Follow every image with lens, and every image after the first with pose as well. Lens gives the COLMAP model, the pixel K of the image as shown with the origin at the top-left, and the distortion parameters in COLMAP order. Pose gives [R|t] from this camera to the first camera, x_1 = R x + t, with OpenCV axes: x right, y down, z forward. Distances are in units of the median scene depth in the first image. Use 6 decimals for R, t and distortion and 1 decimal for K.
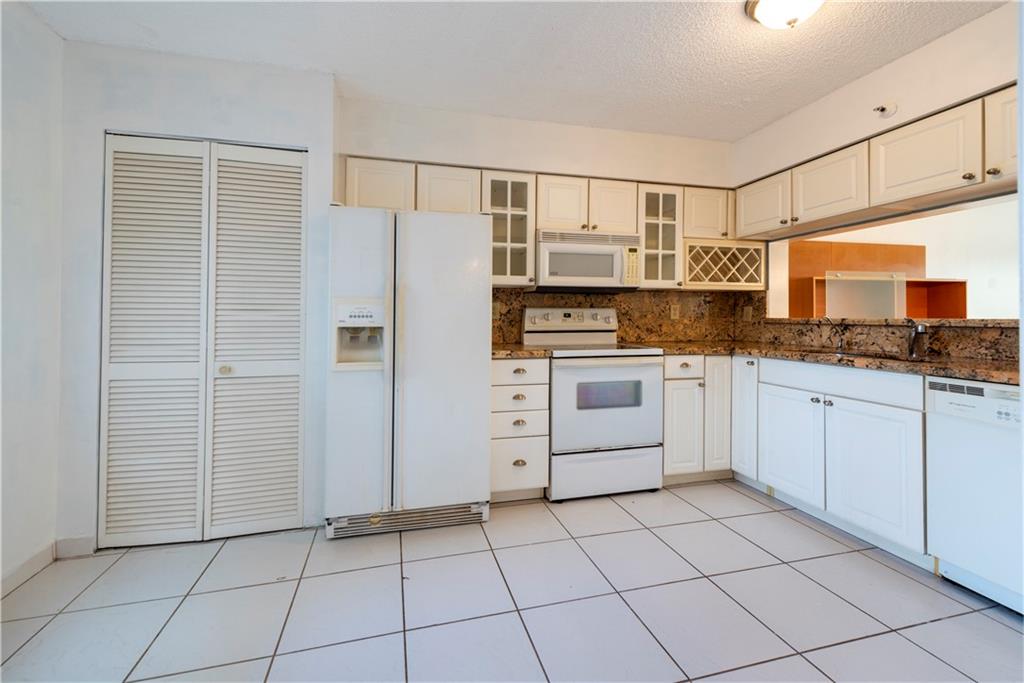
lens RADIAL K [[436.7, 0, 505.6], [0, 436.7, 311.1], [0, 0, 1]] dist [0.030745, 0.000066]
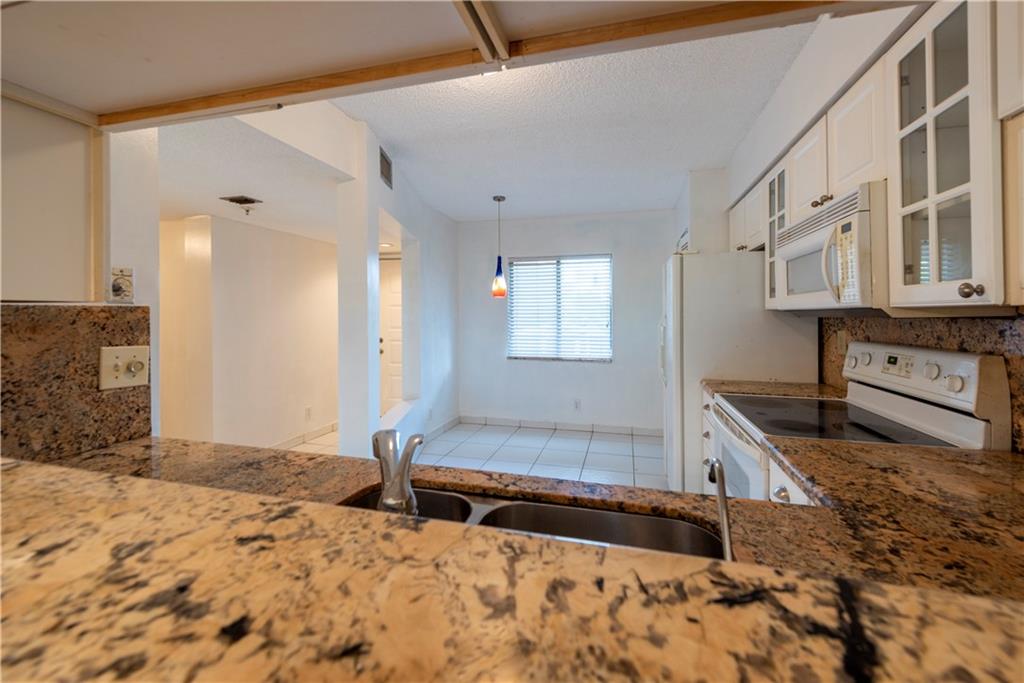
lens RADIAL K [[416.9, 0, 521.3], [0, 416.9, 313.8], [0, 0, 1]] dist [0.001945, 0.000121]
pose [[-0.492941, 0.002455, -0.870059, 0.810013], [0.020826, 0.999743, -0.008978, -0.051539], [0.869813, -0.022546, -0.492866, 0.899713]]
